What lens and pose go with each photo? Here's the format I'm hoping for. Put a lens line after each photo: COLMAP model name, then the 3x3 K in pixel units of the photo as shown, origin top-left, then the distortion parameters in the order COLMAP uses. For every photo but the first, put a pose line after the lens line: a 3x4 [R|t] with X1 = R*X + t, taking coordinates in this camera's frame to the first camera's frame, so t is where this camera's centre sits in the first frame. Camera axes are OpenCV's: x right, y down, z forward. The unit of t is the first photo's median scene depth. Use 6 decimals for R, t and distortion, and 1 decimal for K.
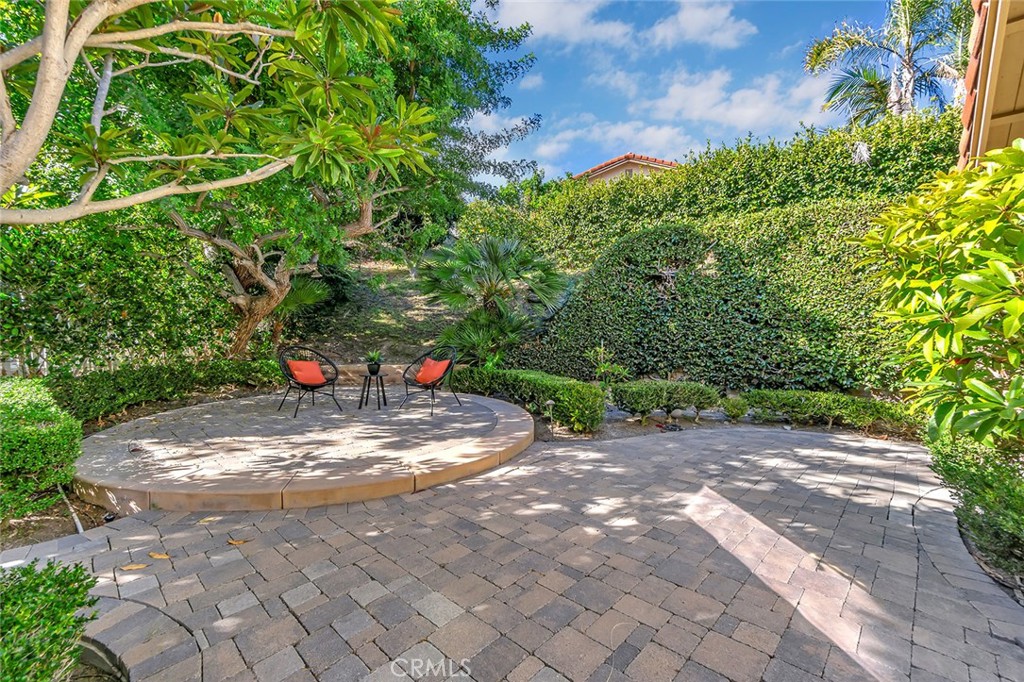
lens RADIAL K [[443.8, 0, 507.7], [0, 443.8, 339.3], [0, 0, 1]] dist [-0.001317, -0.000044]
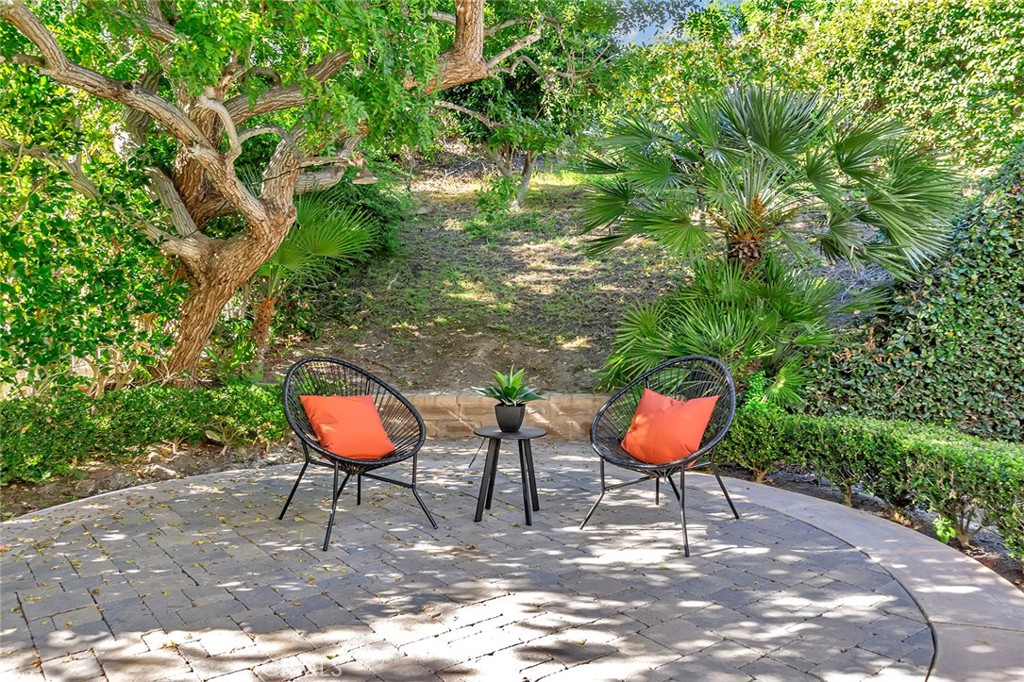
lens RADIAL K [[804.9, 0, 514.0], [0, 804.9, 340.8], [0, 0, 1]] dist [0.000631, 0.001301]
pose [[0.987658, 0.000446, -0.156625, -0.154056], [0.001587, 0.999916, 0.012852, -0.007029], [0.156618, -0.012942, 0.987574, 0.253353]]
